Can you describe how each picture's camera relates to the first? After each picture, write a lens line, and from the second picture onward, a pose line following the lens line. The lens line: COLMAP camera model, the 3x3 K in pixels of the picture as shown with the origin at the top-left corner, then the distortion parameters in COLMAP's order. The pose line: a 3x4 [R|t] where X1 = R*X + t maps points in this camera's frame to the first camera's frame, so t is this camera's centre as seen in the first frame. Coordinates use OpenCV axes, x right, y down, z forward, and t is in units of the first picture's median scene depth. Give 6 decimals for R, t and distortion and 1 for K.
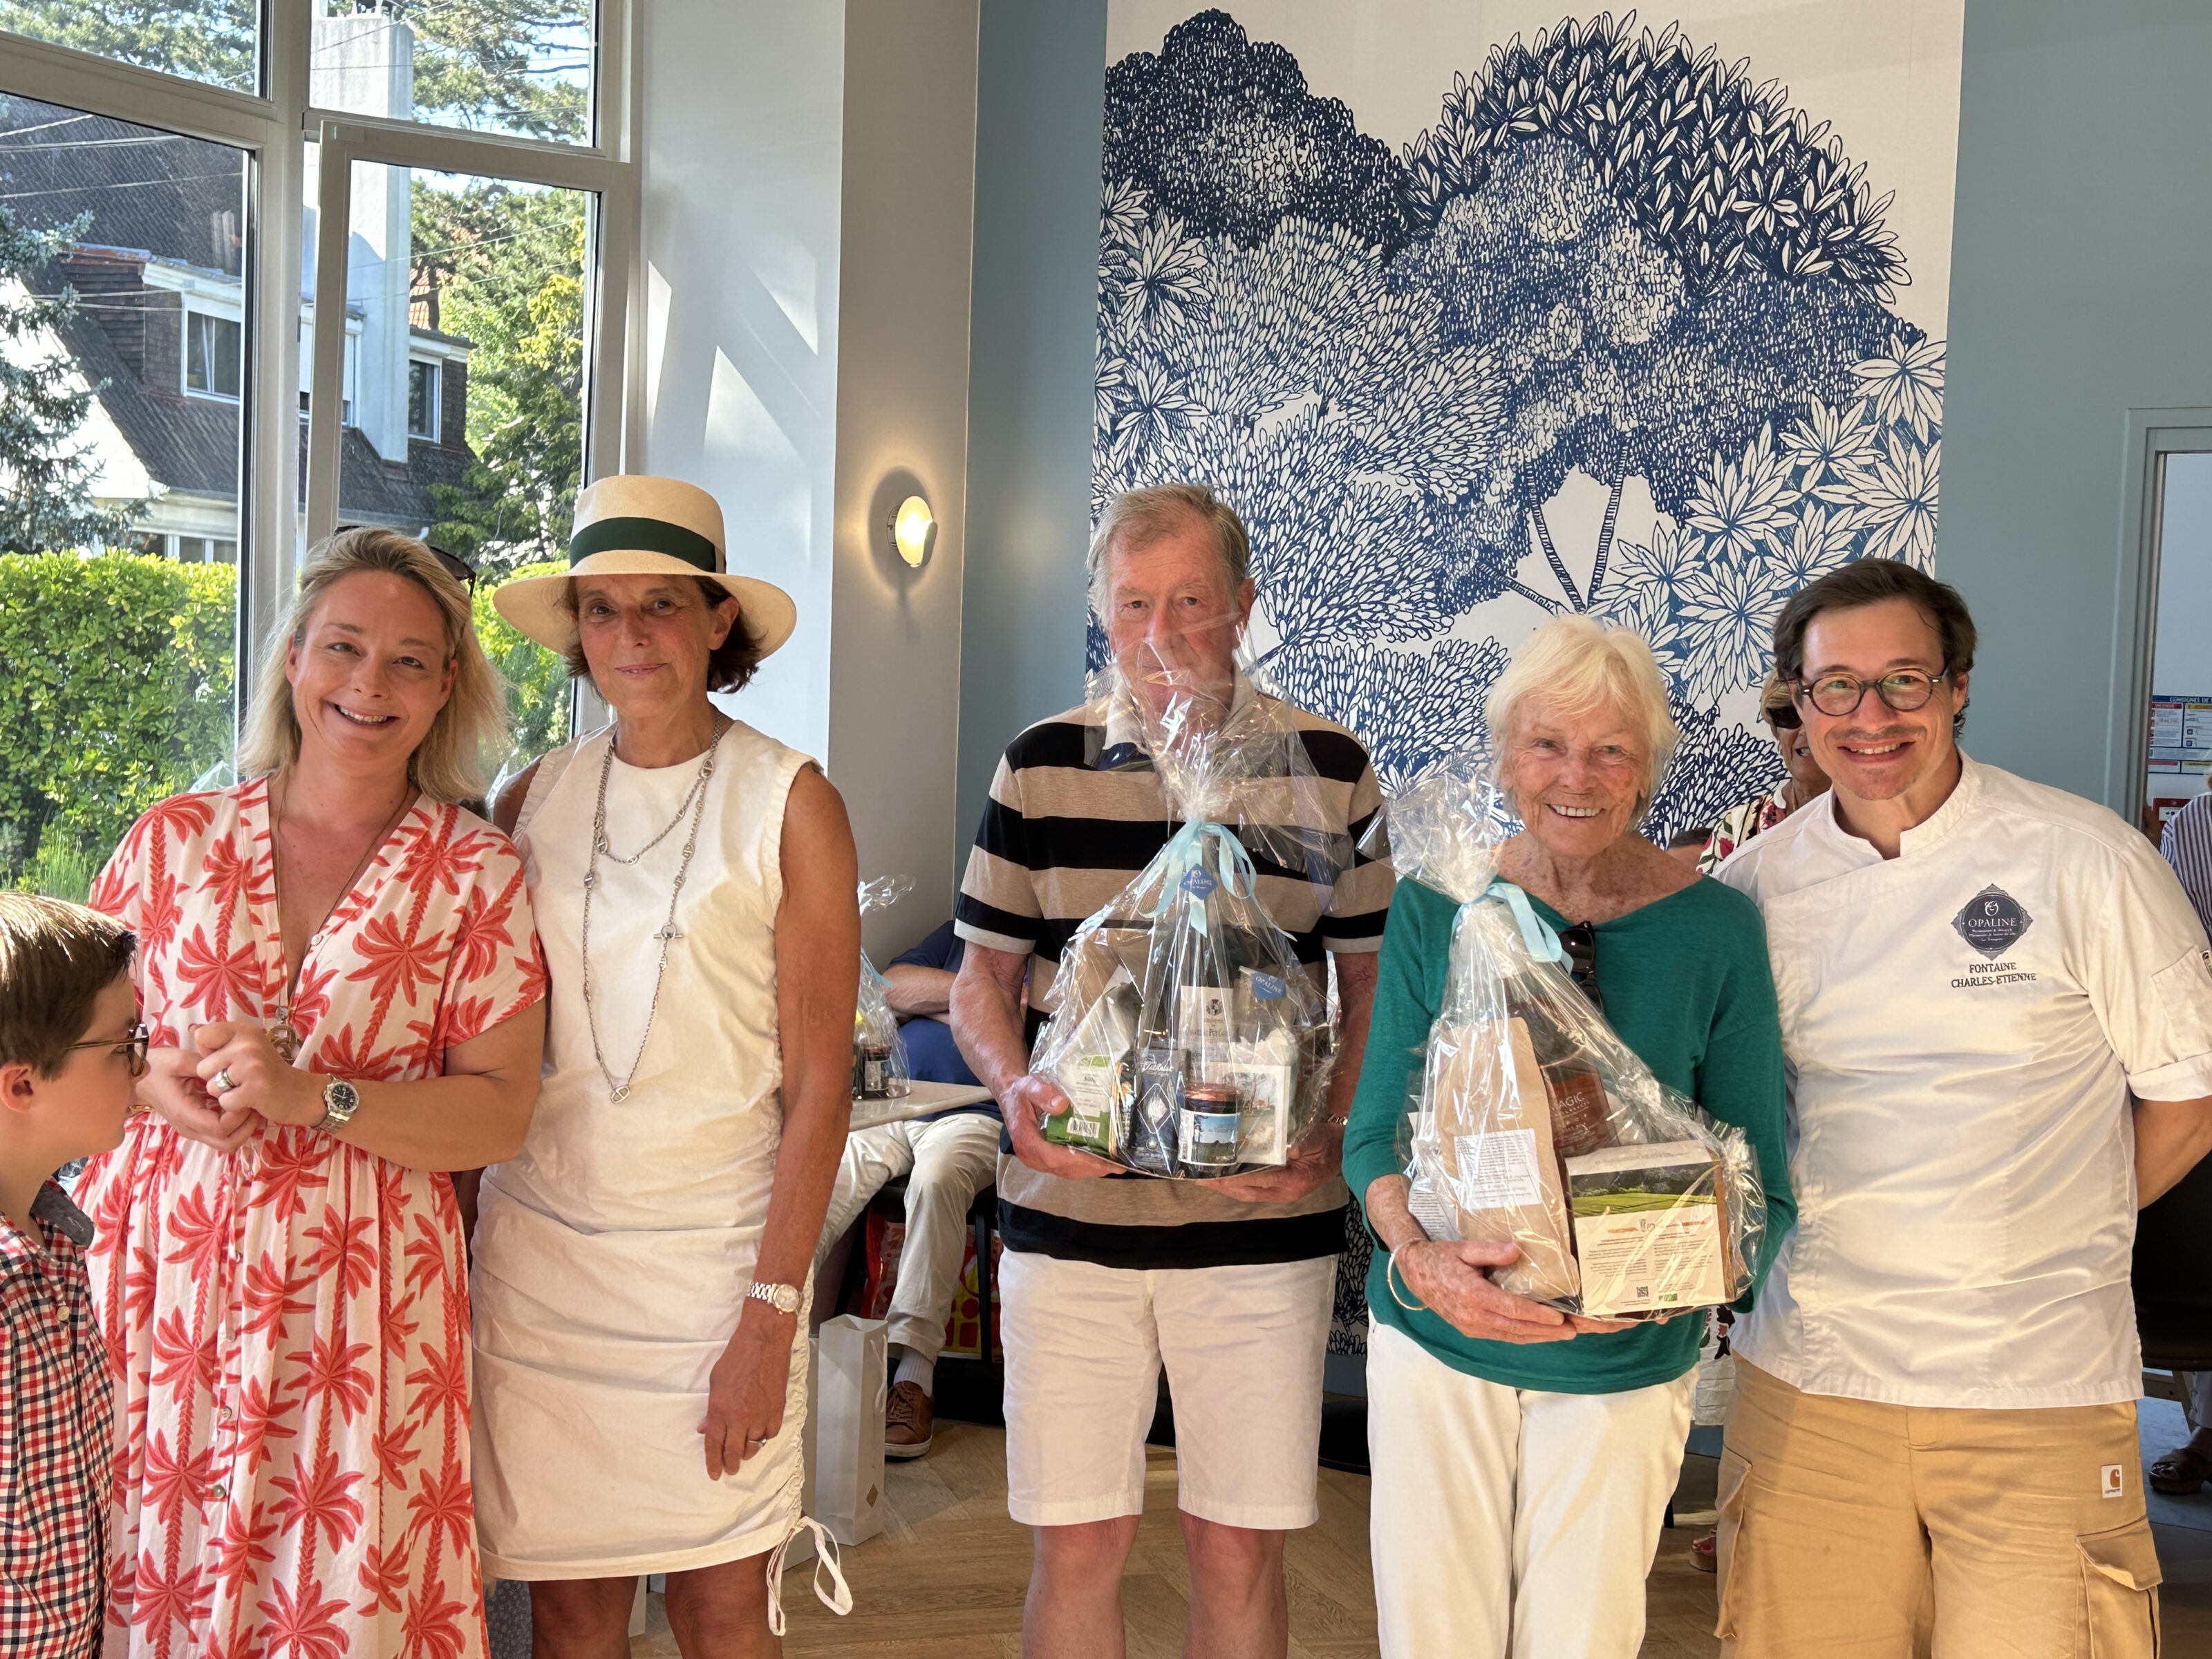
lens RADIAL K [[2896.1, 0, 1100.6], [0, 2896.1, 854.1], [0, 0, 1]] dist [0.082026, 0.000000]
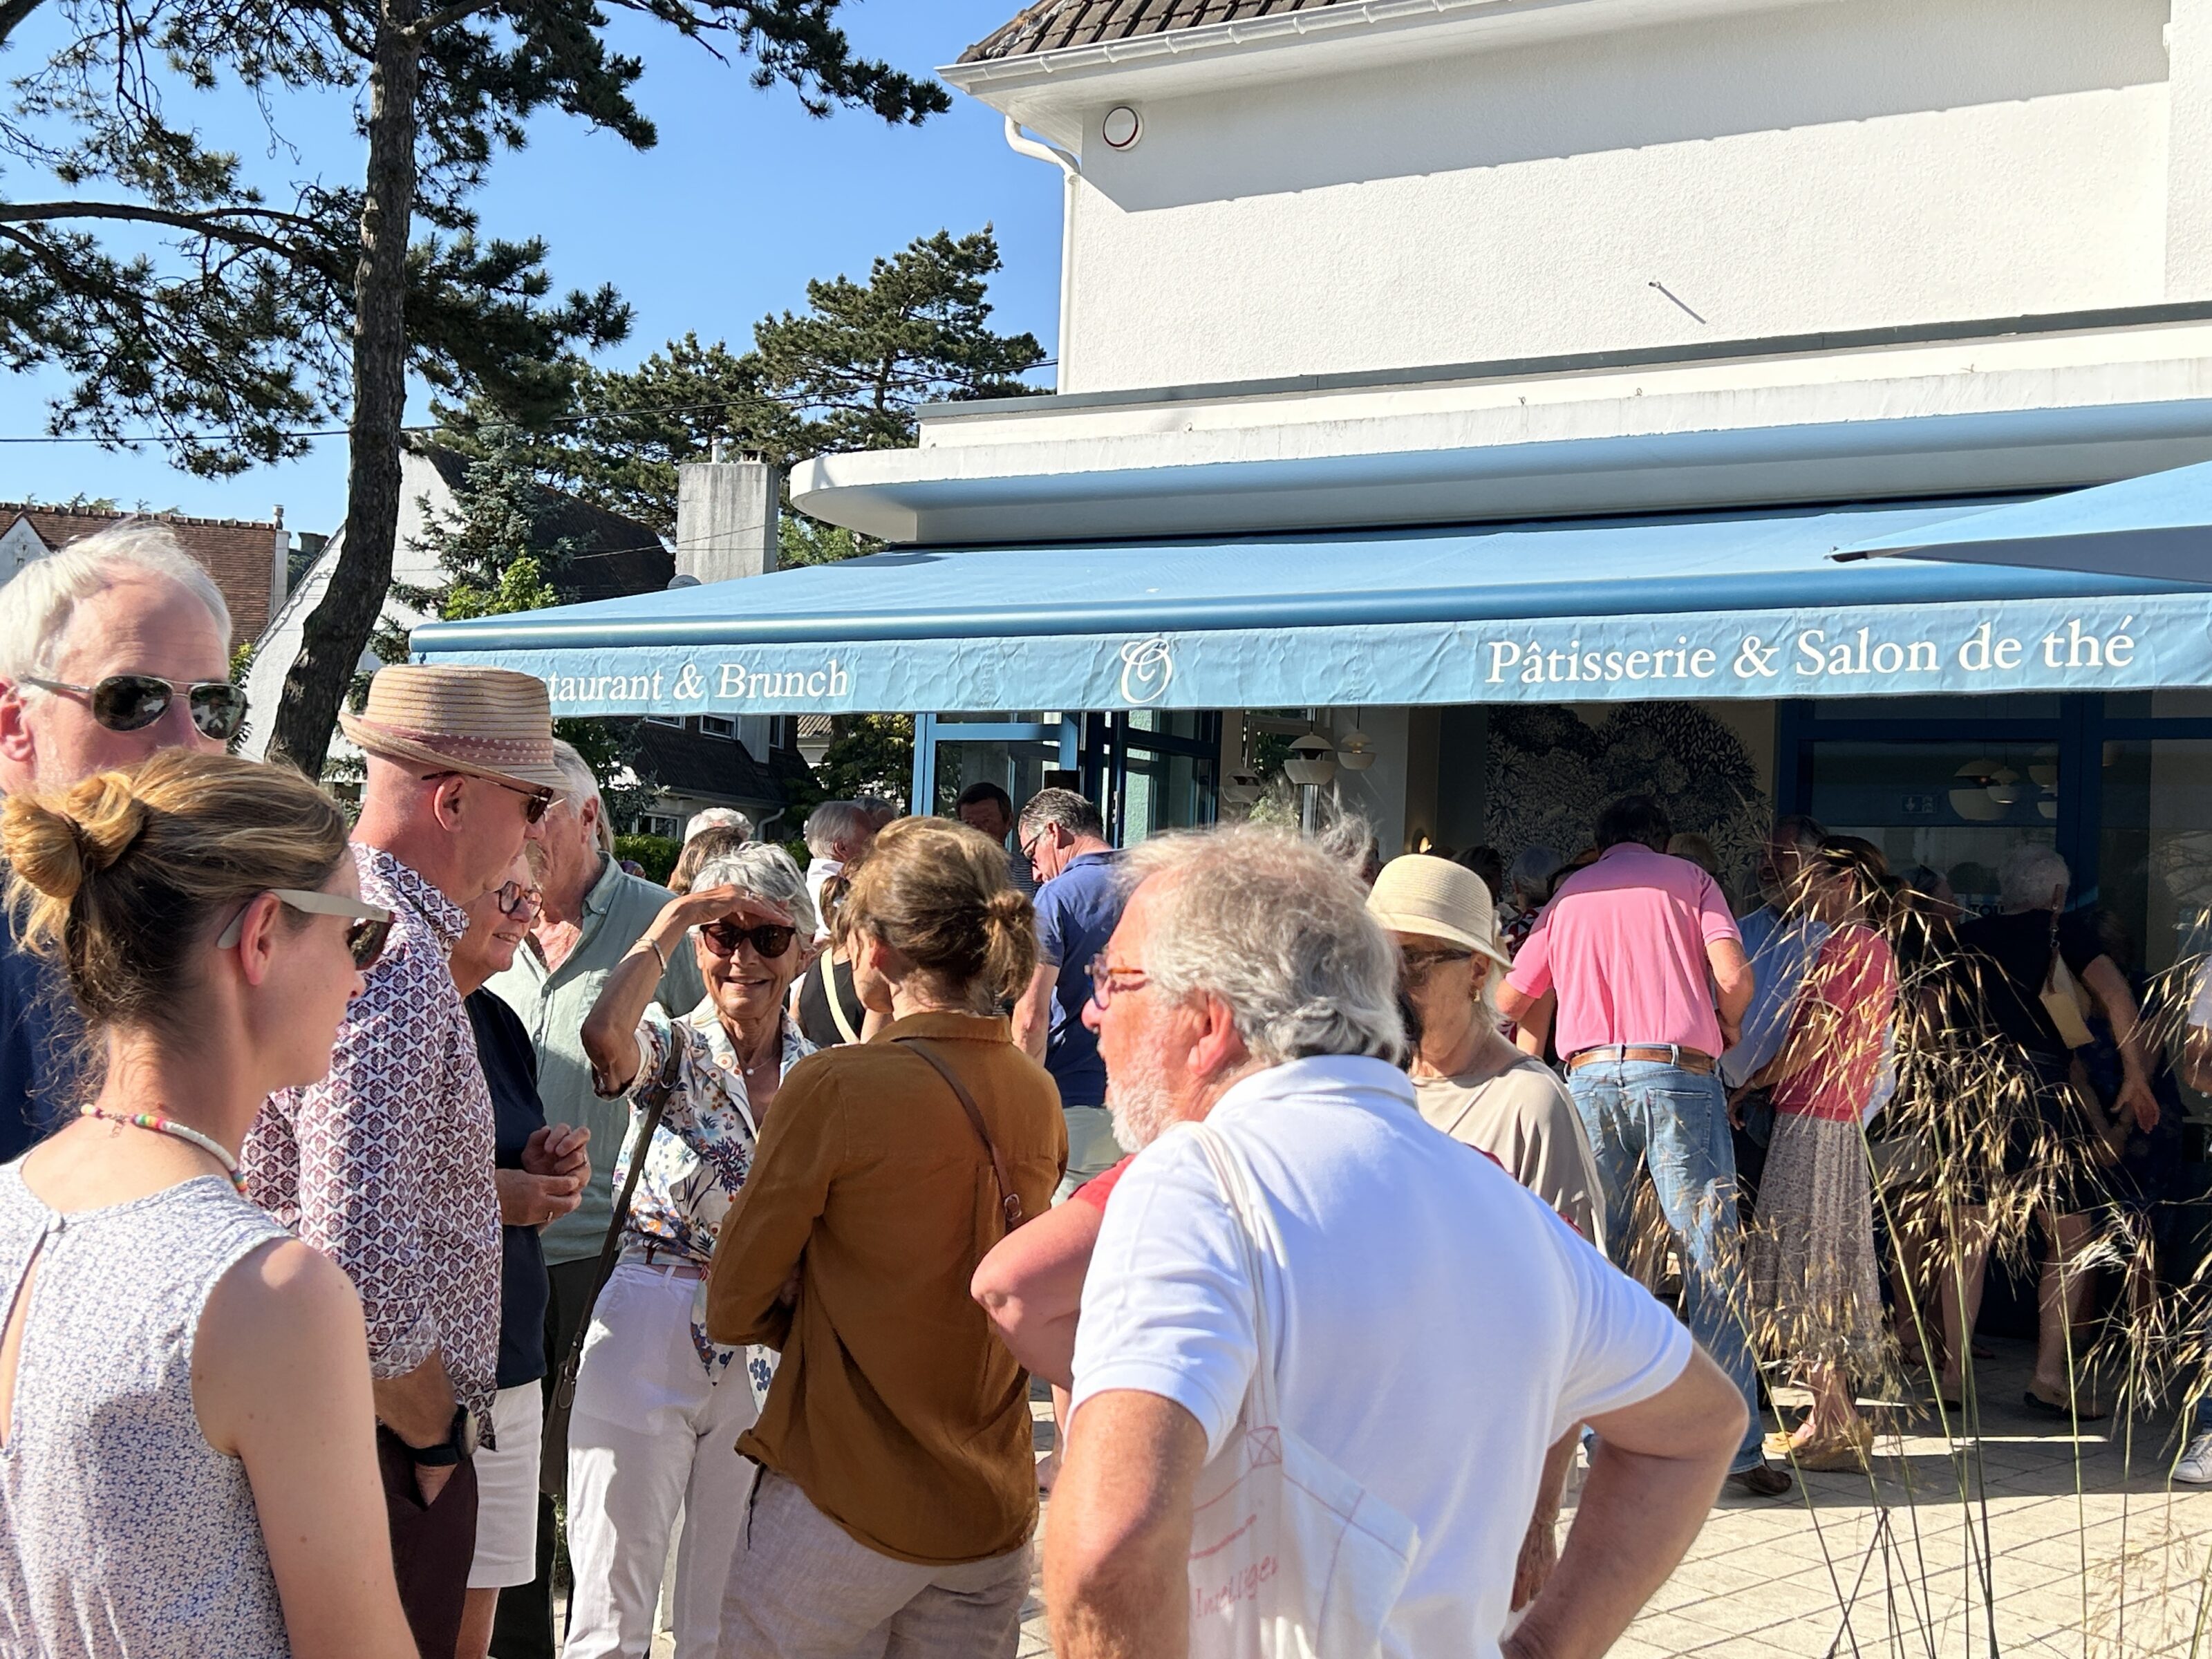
lens RADIAL K [[2532.4, 0, 1153.3], [0, 2532.4, 867.4], [0, 0, 1]] dist [0.077916, 0.000000]
pose [[0.999904, 0.008980, 0.010516, -0.380378], [-0.008078, 0.996533, -0.082807, 0.126081], [-0.011224, 0.082715, 0.996510, -1.609189]]
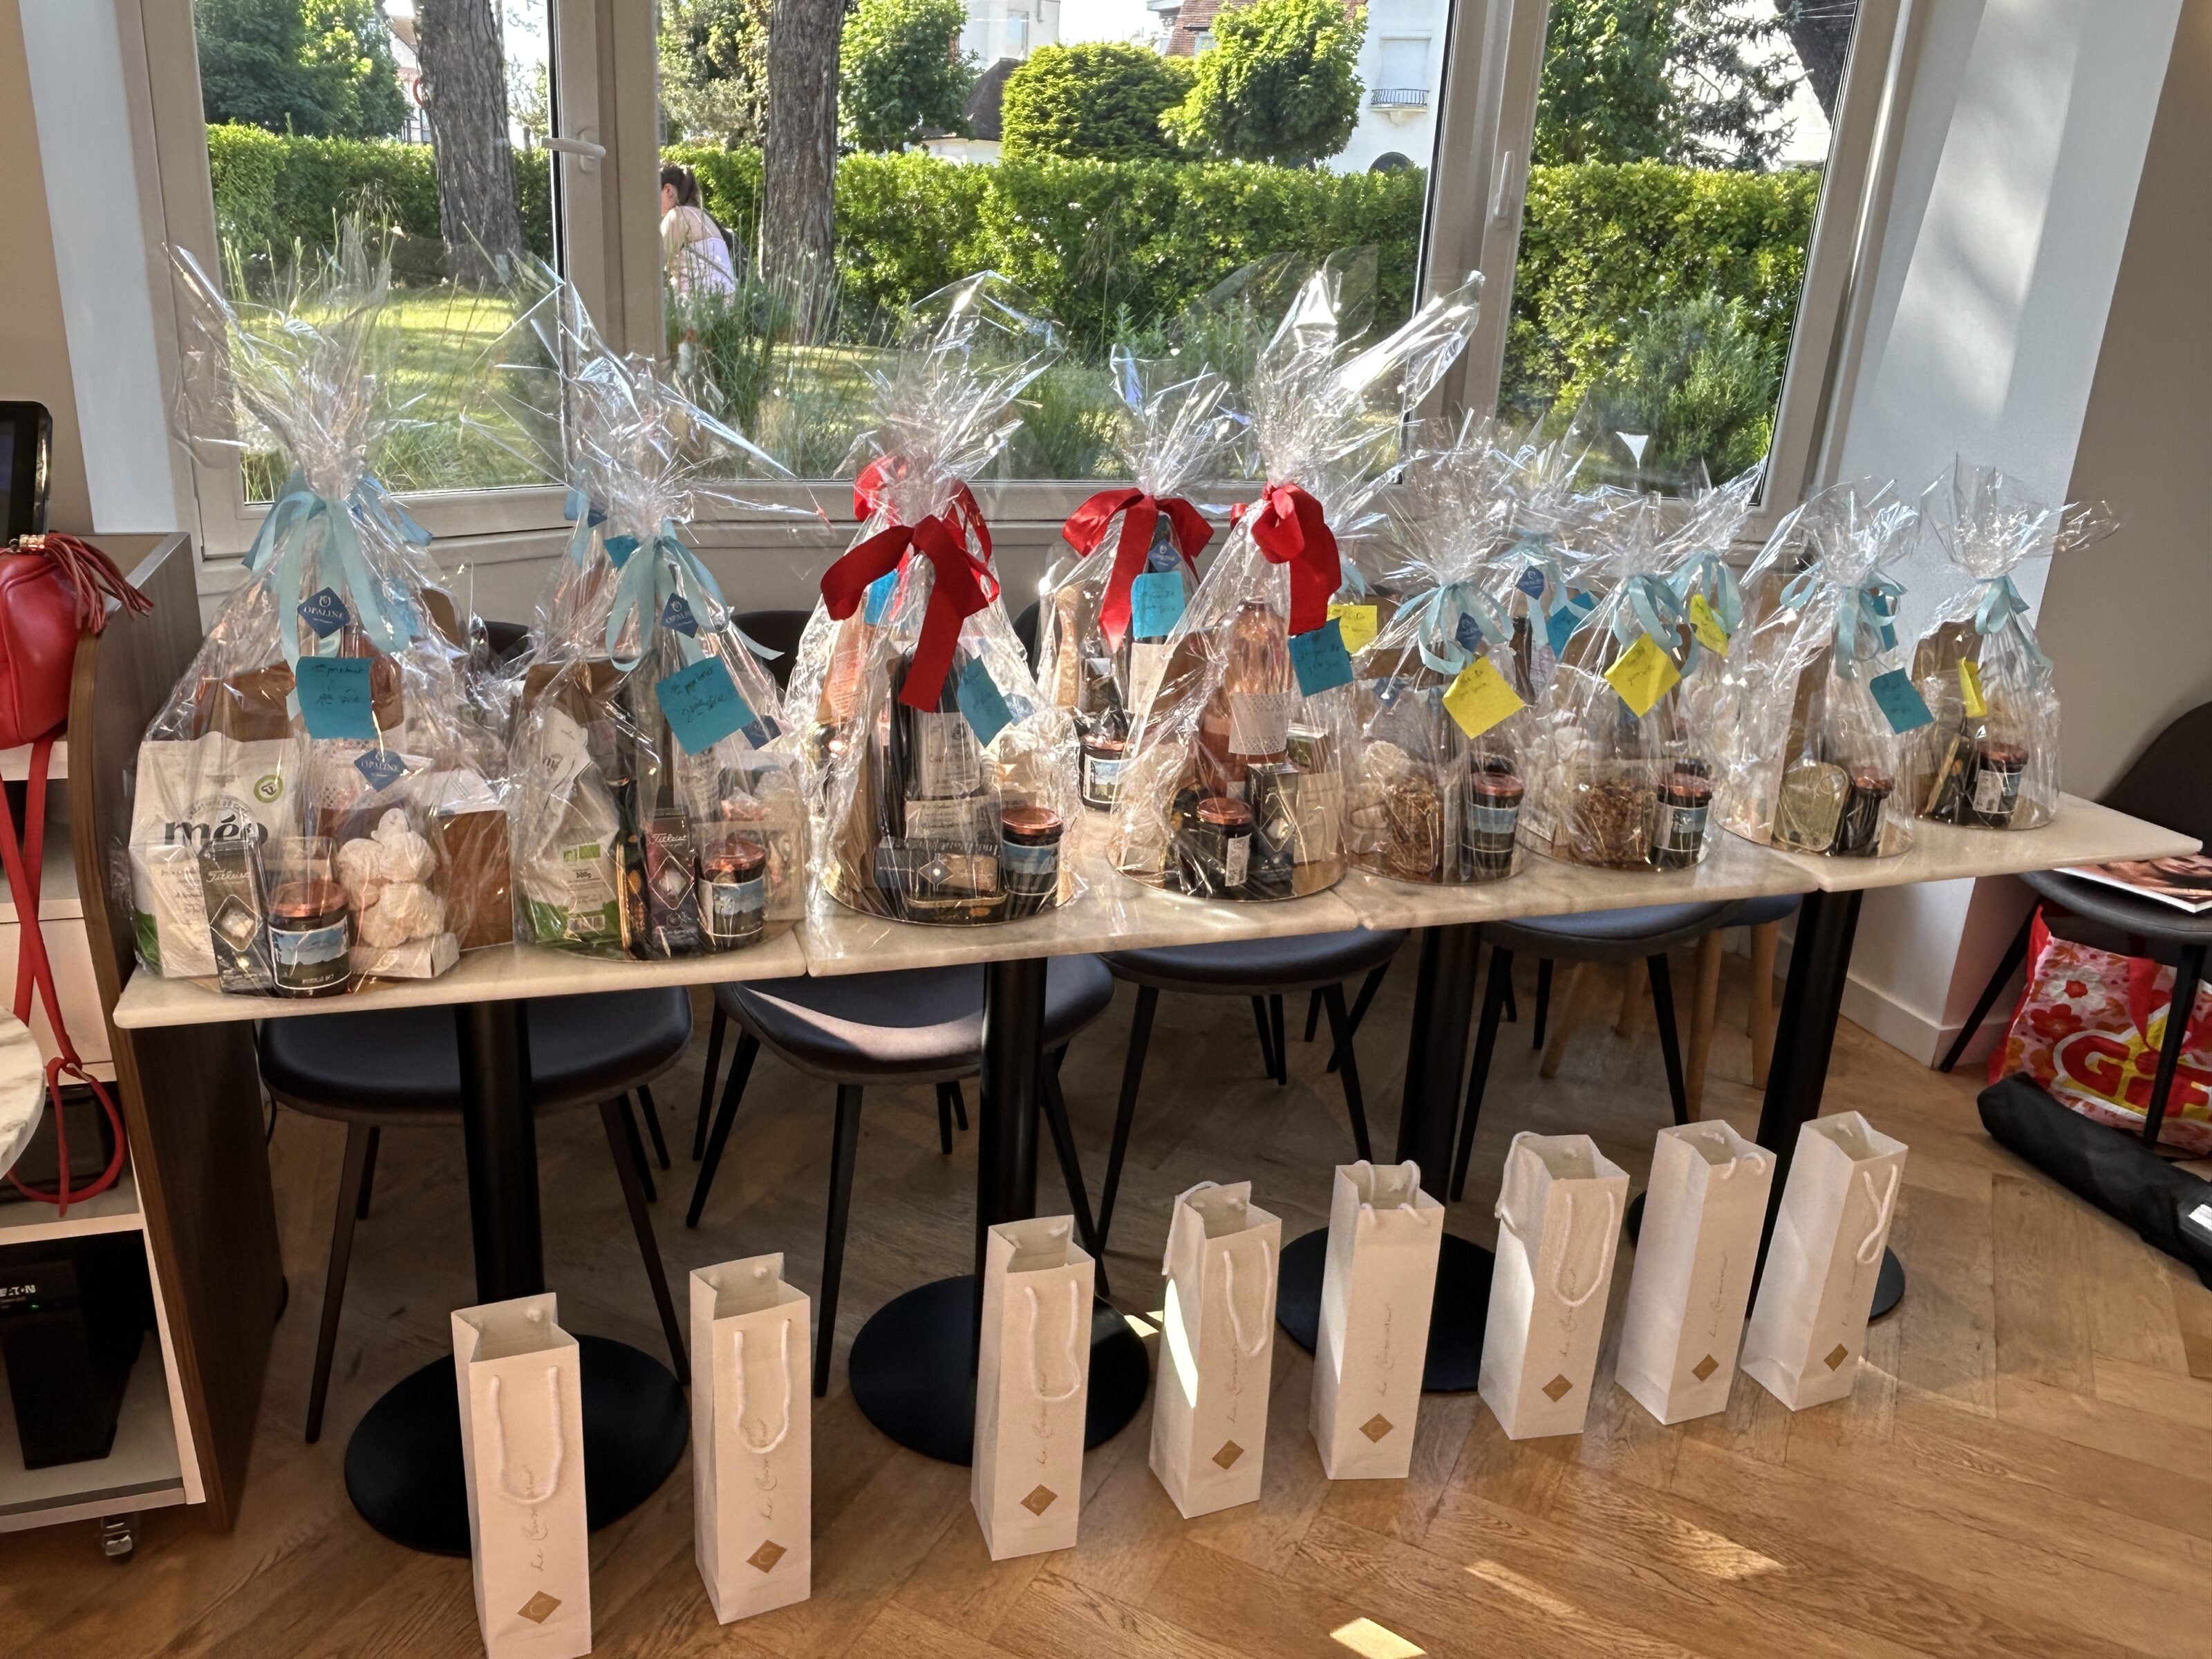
lens RADIAL K [[1695.3, 0, 1105.9], [0, 1695.3, 836.3], [0, 0, 1]] dist [0.032238, -0.006703]
pose [[0.753259, 0.224554, -0.618204, 0.015618], [-0.067985, 0.961462, 0.266401, -0.007152], [0.654201, -0.158641, 0.739496, 0.490878]]
